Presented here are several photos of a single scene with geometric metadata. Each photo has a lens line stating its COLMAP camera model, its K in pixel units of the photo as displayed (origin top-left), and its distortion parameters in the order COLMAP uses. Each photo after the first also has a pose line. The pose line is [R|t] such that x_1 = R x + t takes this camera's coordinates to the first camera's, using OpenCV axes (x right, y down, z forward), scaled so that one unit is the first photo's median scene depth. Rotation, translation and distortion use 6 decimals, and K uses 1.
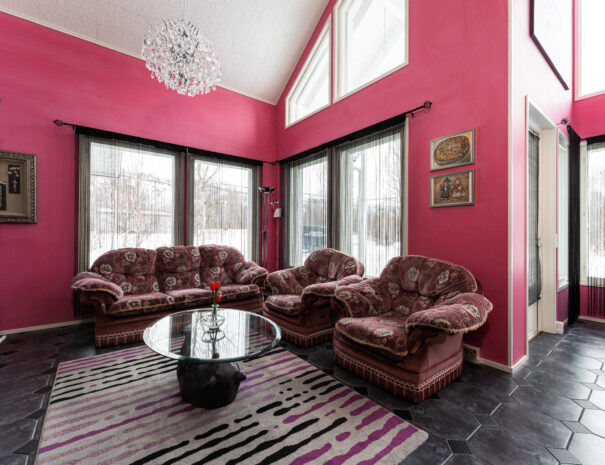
lens RADIAL K [[277.8, 0, 314.2], [0, 277.8, 231.3], [0, 0, 1]] dist [-0.001651, -0.000302]
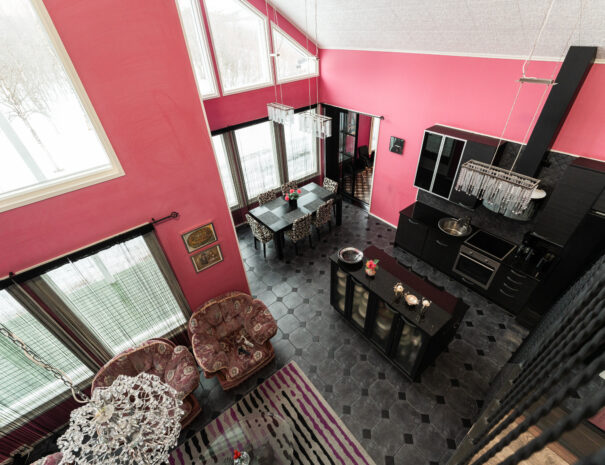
lens RADIAL K [[281.8, 0, 302.5], [0, 281.8, 232.5], [0, 0, 1]] dist [-0.024155, -0.000034]
pose [[0.018071, -0.625792, 0.779781, -0.643630], [0.048979, 0.779526, 0.624452, -1.329894], [-0.998636, 0.026908, 0.044737, 0.512767]]
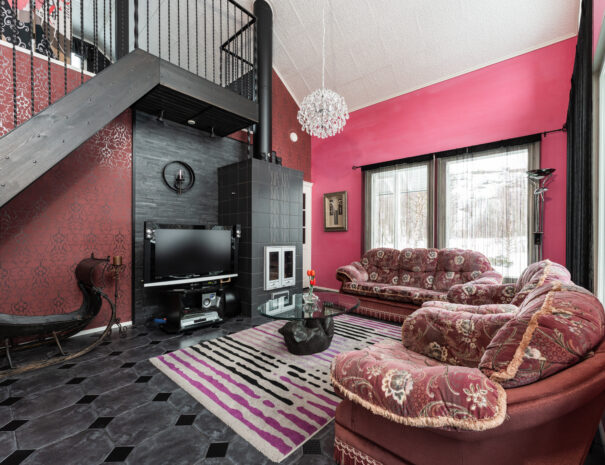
lens RADIAL K [[277.0, 0, 302.5], [0, 277.0, 232.5], [0, 0, 1]] dist [0.000163, 0.000036]
pose [[0.166873, -0.020403, -0.985767, 0.888453], [0.008447, 0.999779, -0.019263, 0.016968], [0.985942, -0.005112, 0.167008, 0.637807]]
